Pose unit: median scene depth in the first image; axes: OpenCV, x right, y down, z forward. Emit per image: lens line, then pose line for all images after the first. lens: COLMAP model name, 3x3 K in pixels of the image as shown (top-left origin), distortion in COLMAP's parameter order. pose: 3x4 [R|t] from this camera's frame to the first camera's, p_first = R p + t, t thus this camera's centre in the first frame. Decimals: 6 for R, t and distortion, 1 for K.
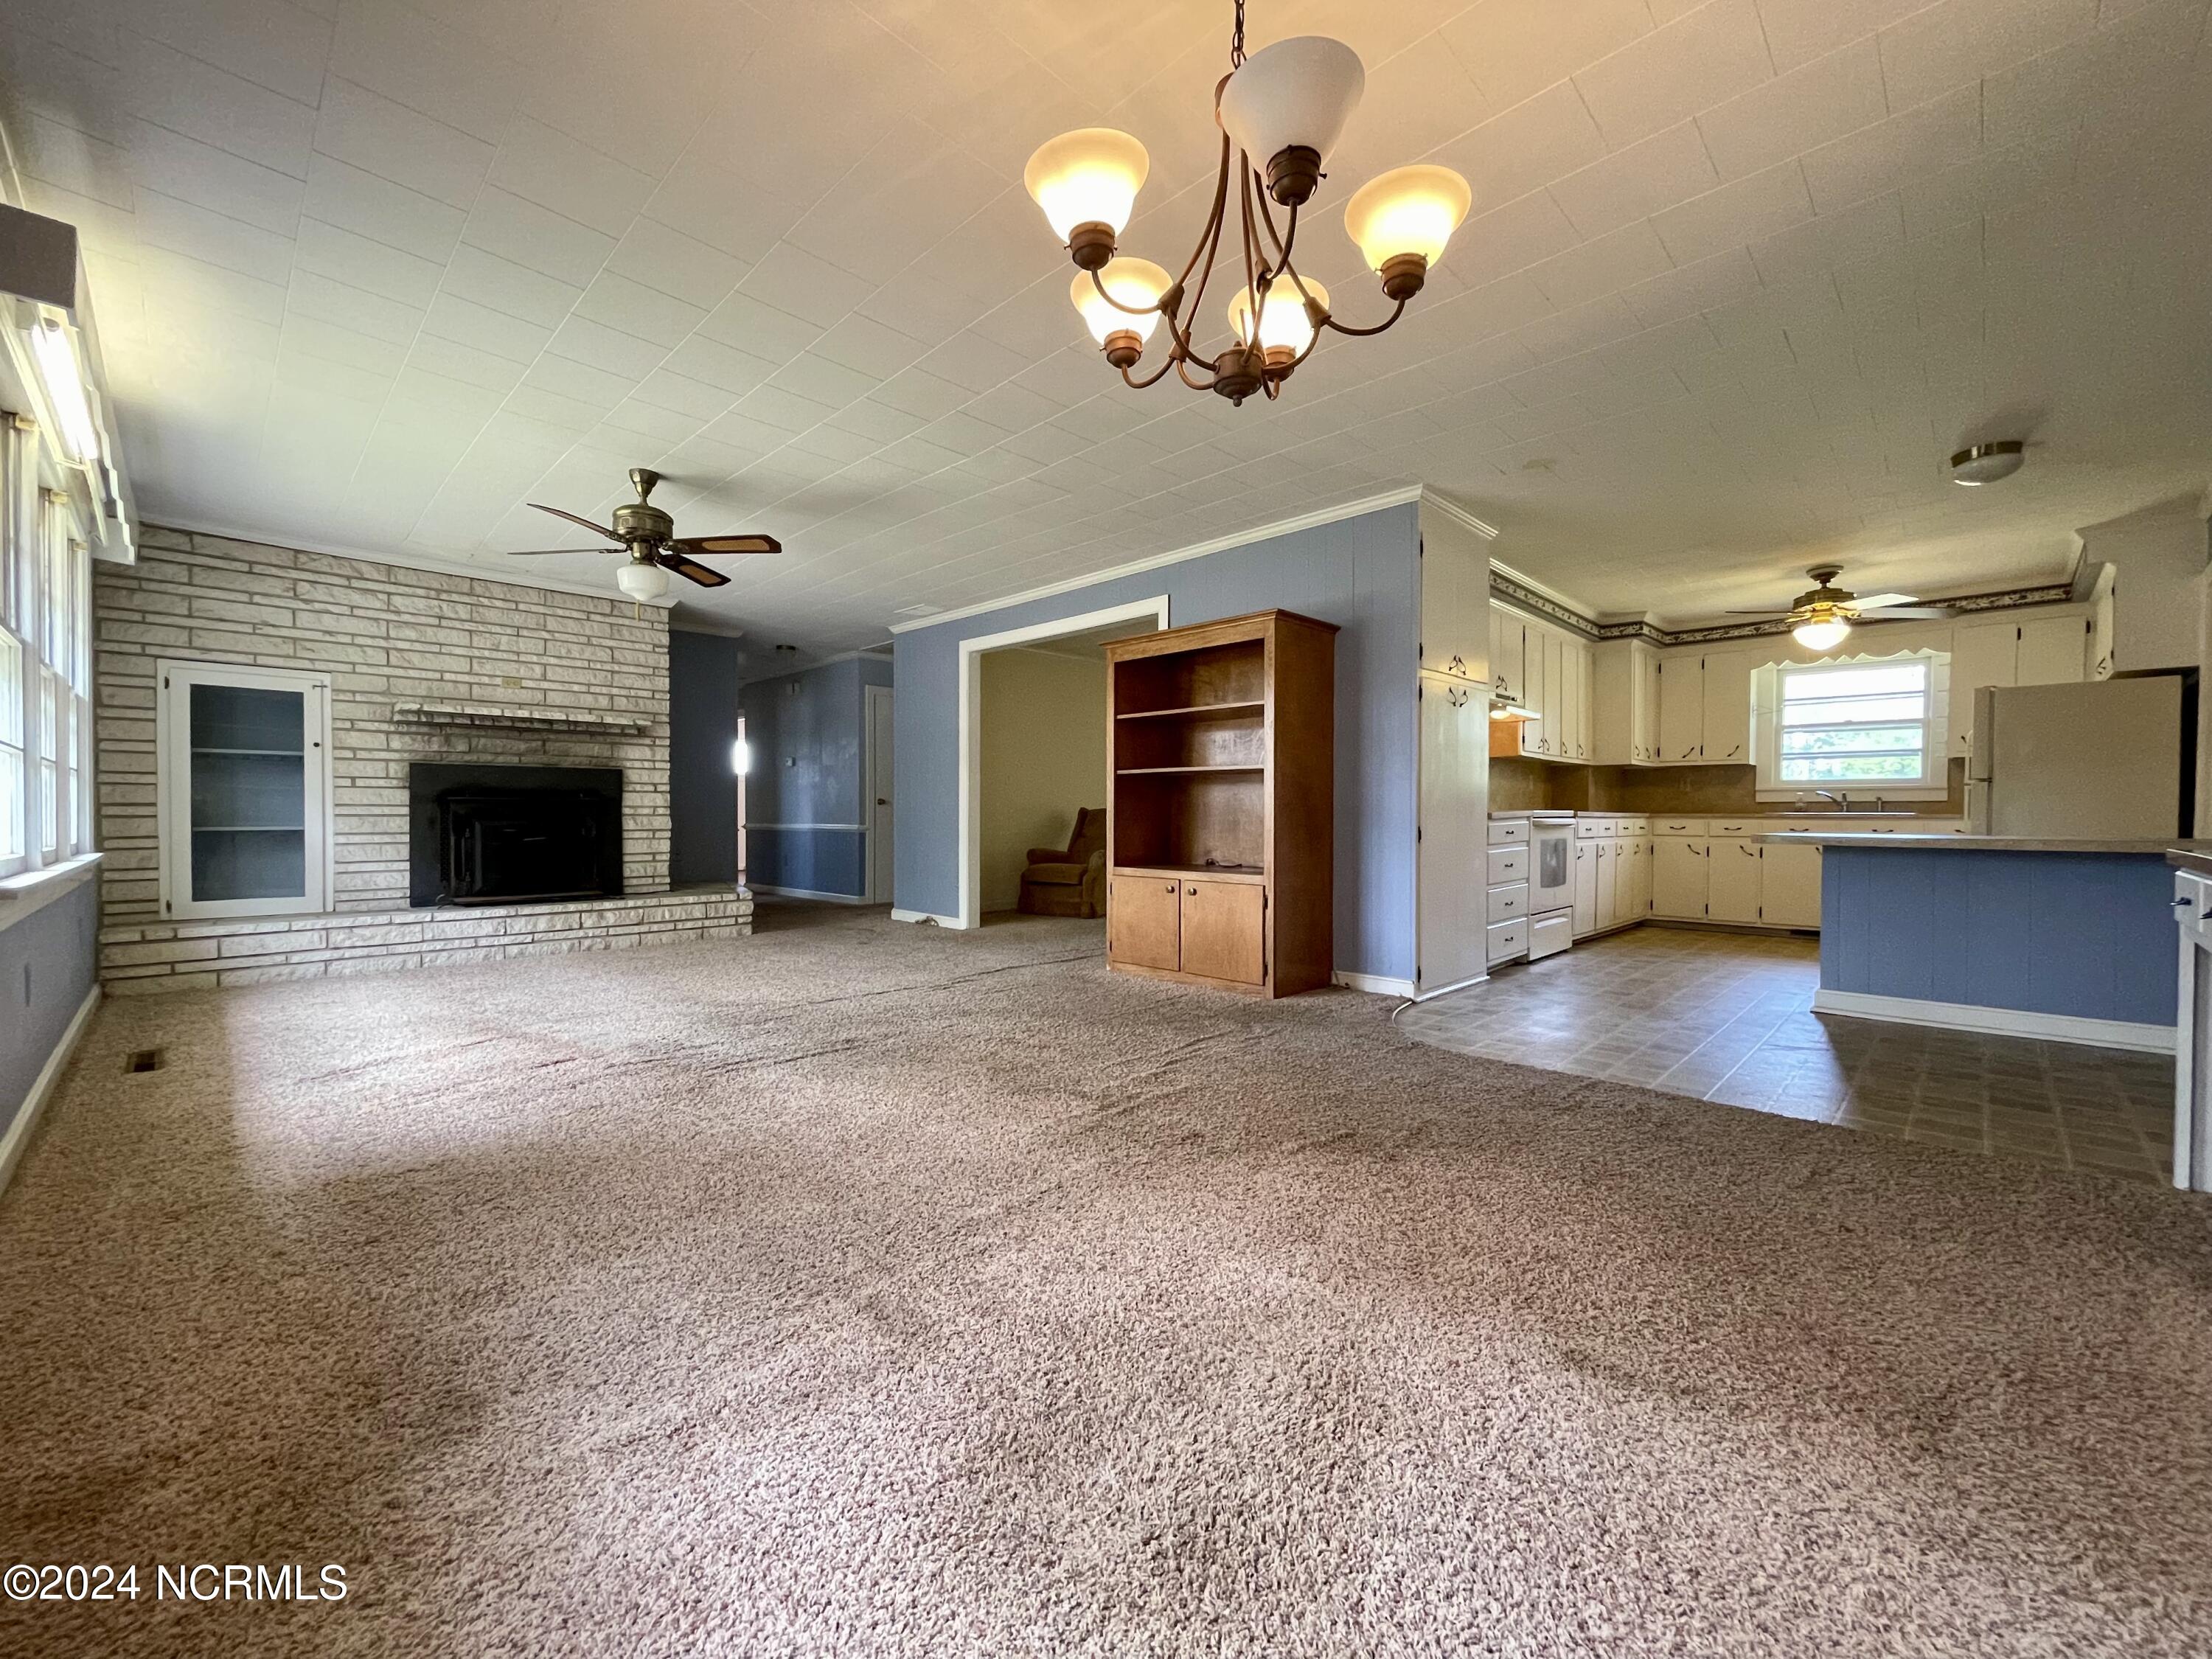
lens RADIAL K [[894.3, 0, 1096.3], [0, 894.3, 822.4], [0, 0, 1]] dist [-0.004793, 0.000470]
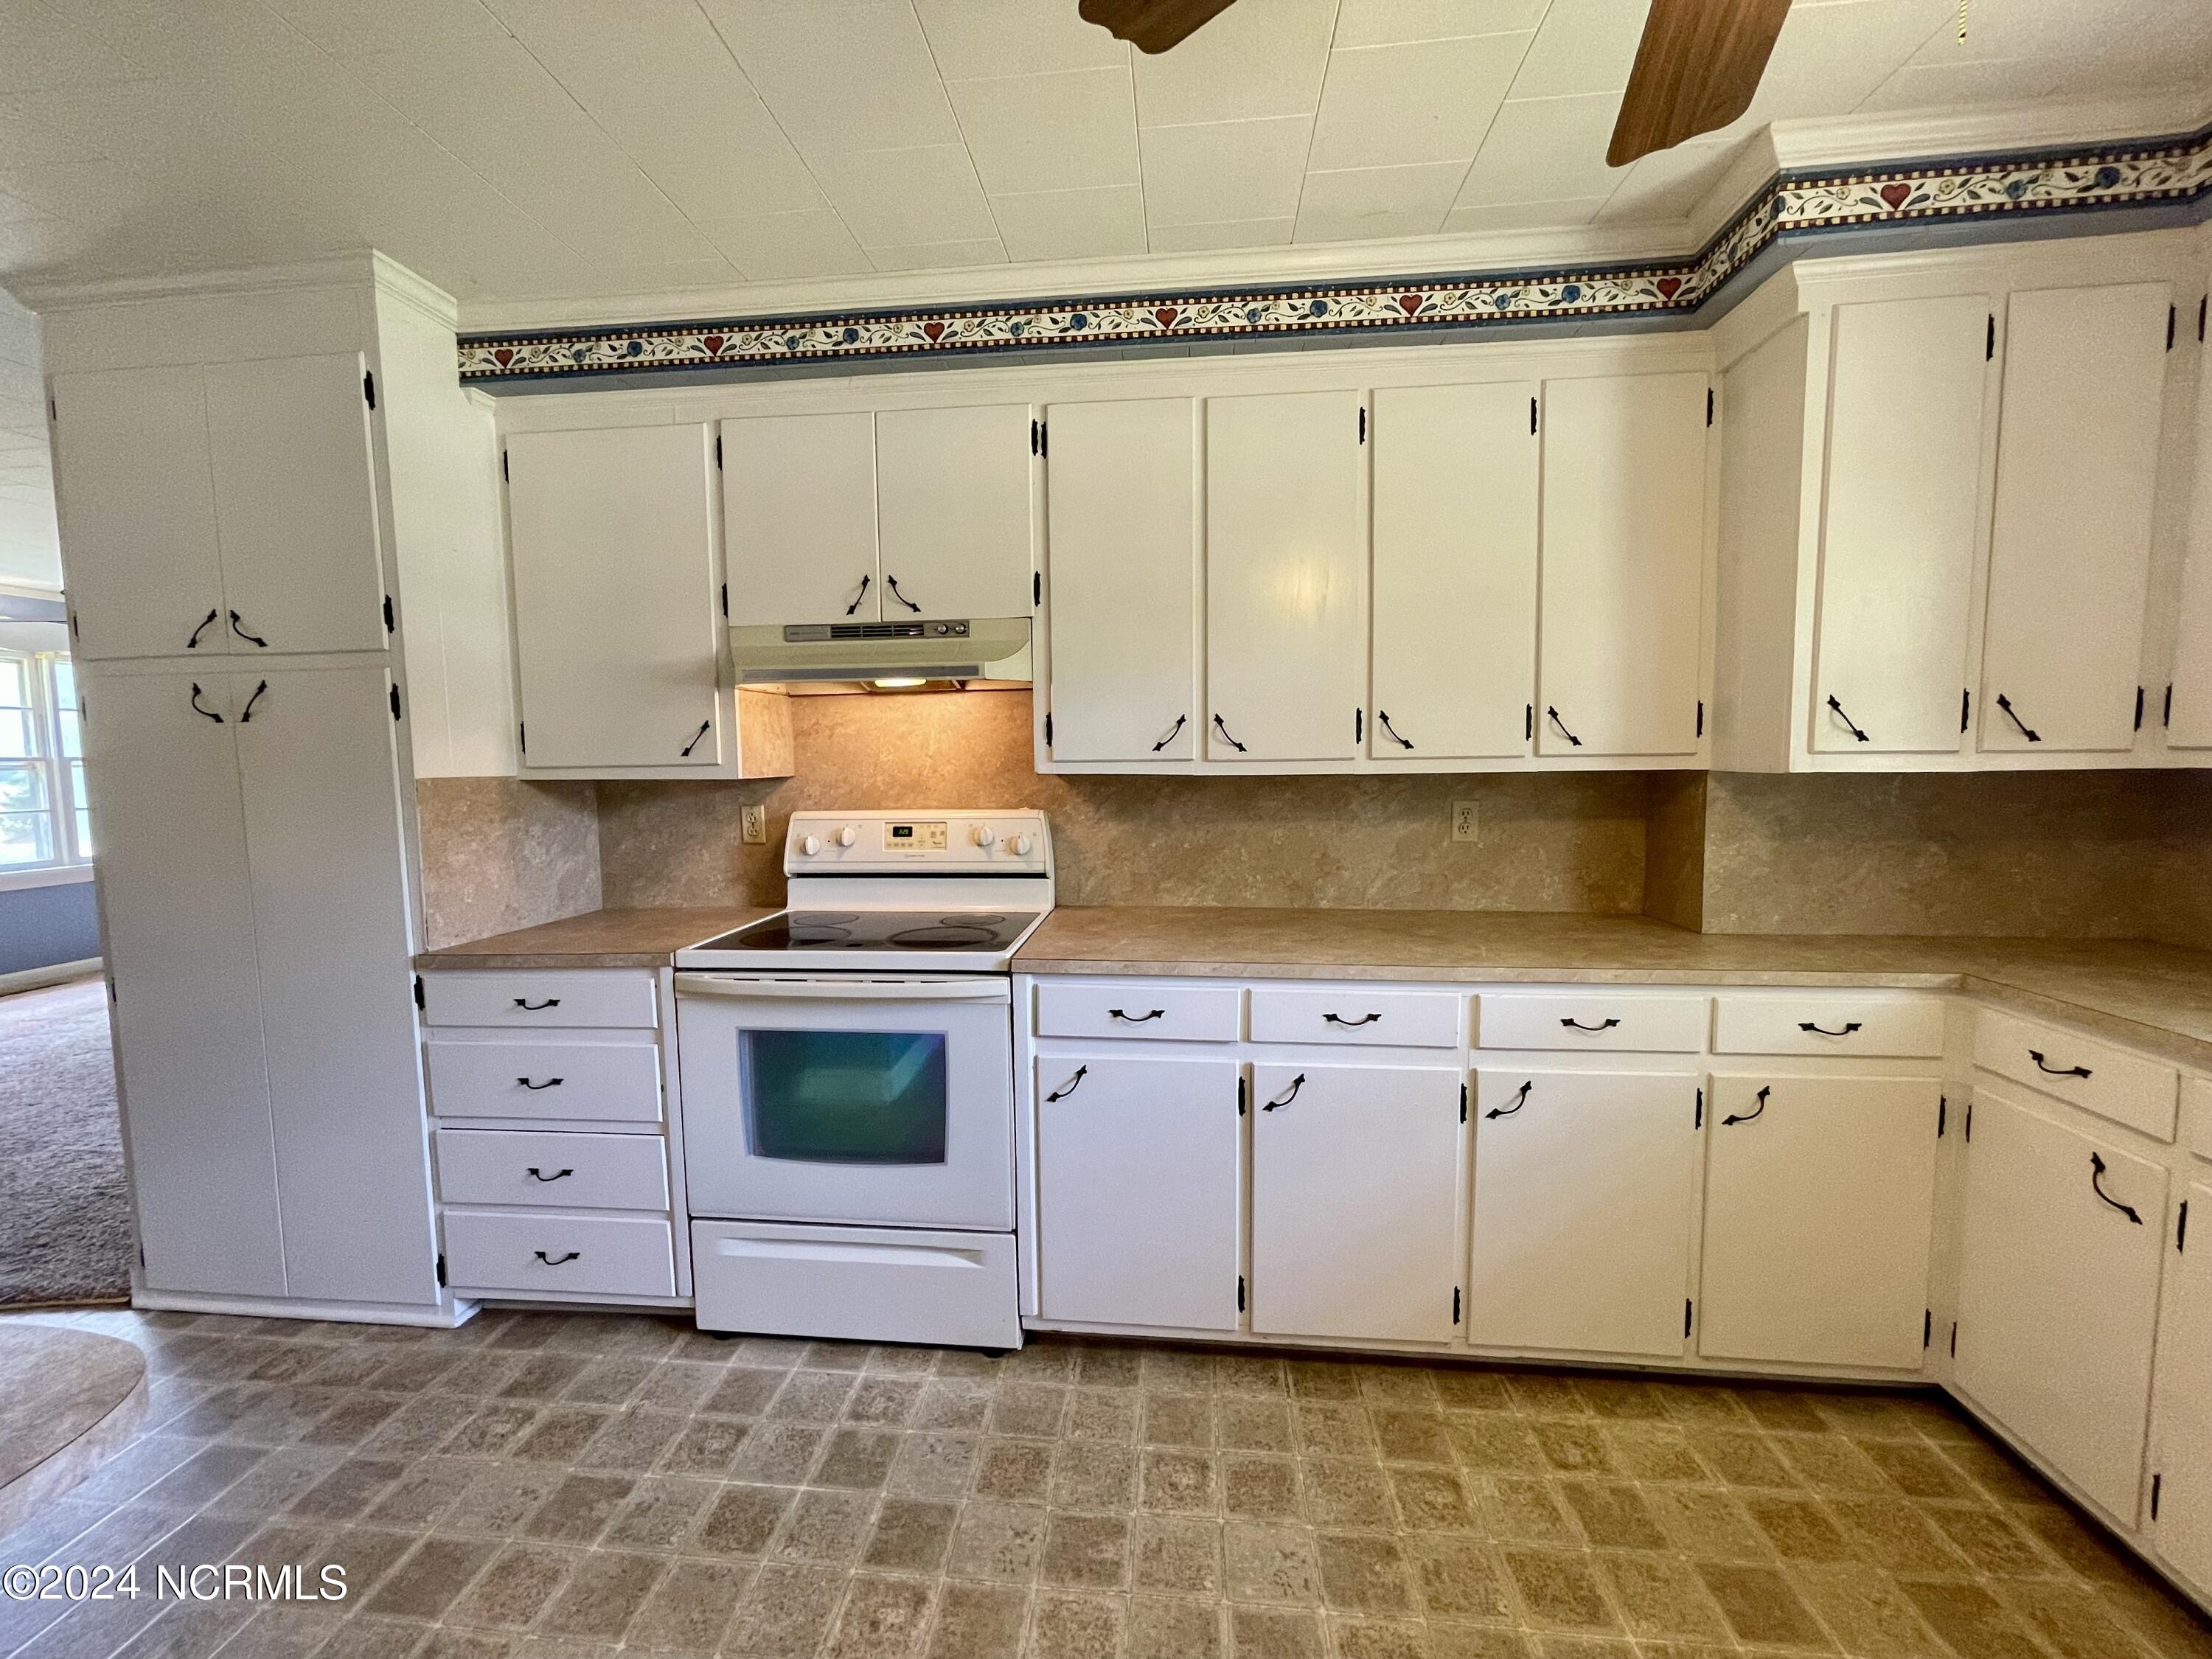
lens RADIAL K [[894.3, 0, 1101.1], [0, 894.3, 827.8], [0, 0, 1]] dist [-0.004793, 0.000470]
pose [[0.624787, 0.054165, -0.778914, 0.676406], [0.003789, 0.997369, 0.072396, -0.069390], [0.780786, -0.048184, 0.622938, 0.688224]]
